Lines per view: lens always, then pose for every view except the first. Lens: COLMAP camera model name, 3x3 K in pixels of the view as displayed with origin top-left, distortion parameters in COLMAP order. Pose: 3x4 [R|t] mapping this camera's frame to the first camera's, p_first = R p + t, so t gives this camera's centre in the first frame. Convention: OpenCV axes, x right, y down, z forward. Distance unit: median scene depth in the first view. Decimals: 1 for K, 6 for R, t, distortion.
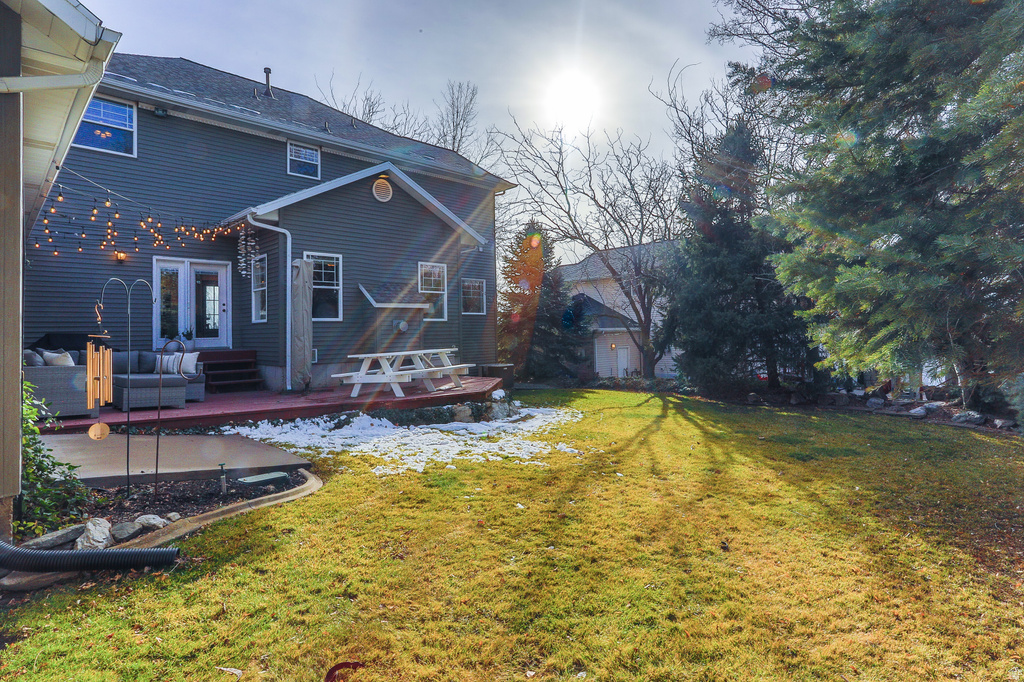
lens RADIAL K [[538.5, 0, 503.4], [0, 538.5, 319.6], [0, 0, 1]] dist [-0.018370, 0.001507]
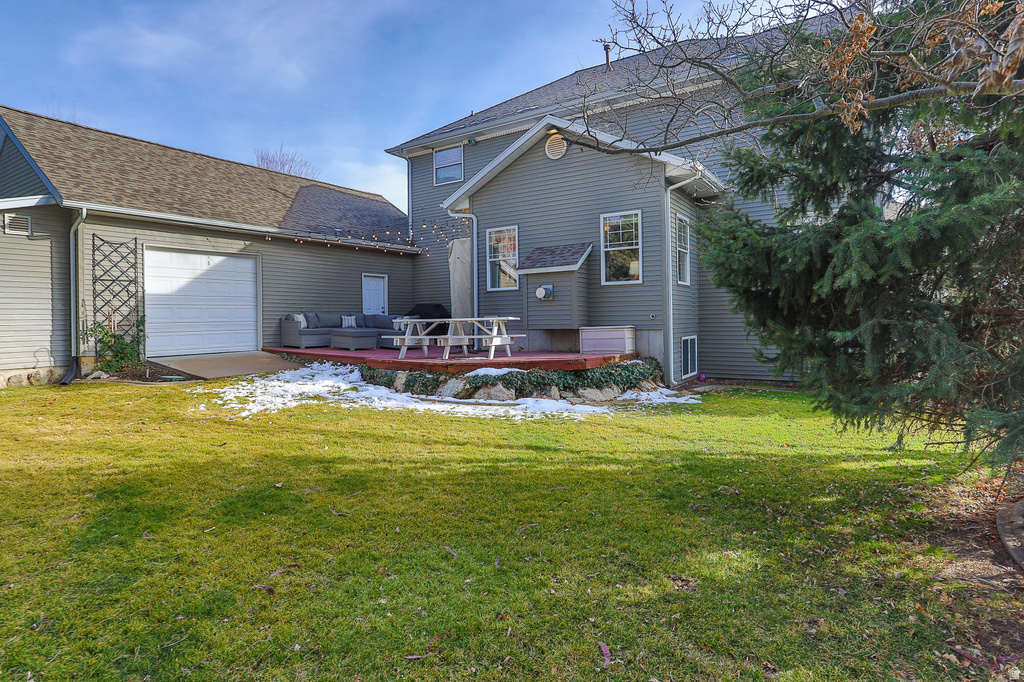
lens RADIAL K [[538.5, 0, 503.4], [0, 538.5, 319.6], [0, 0, 1]] dist [-0.018370, 0.001507]
pose [[0.205410, 0.019121, -0.978489, 0.783225], [0.035442, 0.999008, 0.026963, 0.034694], [0.978034, -0.040218, 0.204528, 0.832965]]
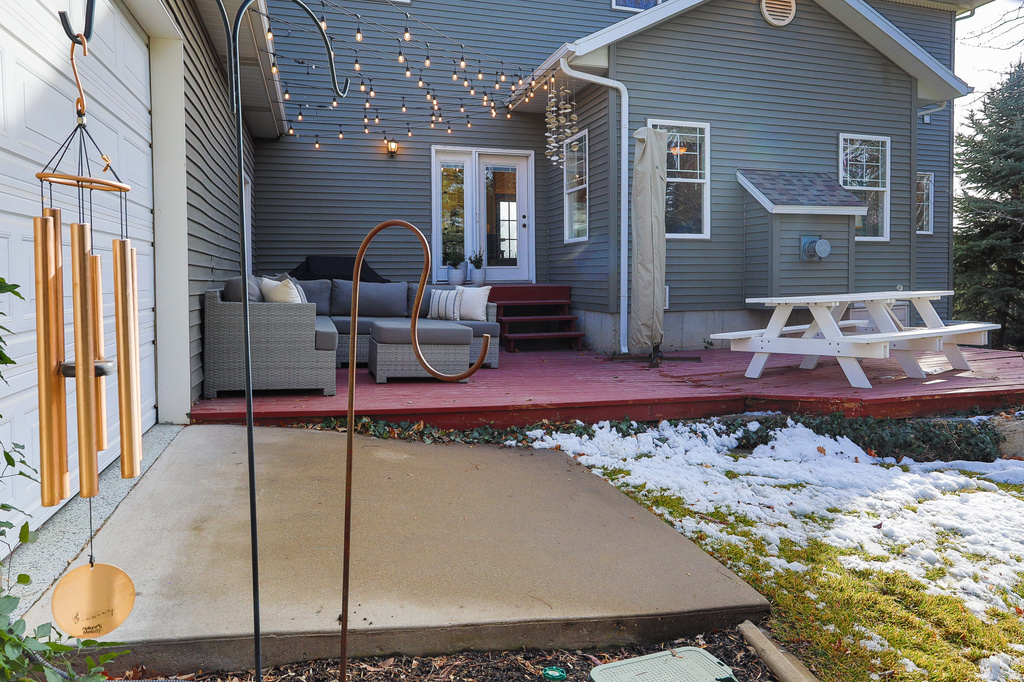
lens RADIAL K [[665.0, 0, 533.2], [0, 665.0, 299.4], [0, 0, 1]] dist [-0.001862, -0.000170]
pose [[0.897550, 0.029242, -0.439942, -0.166681], [-0.000280, 0.997836, 0.065753, 0.022606], [0.440913, -0.058894, 0.895616, 0.297922]]
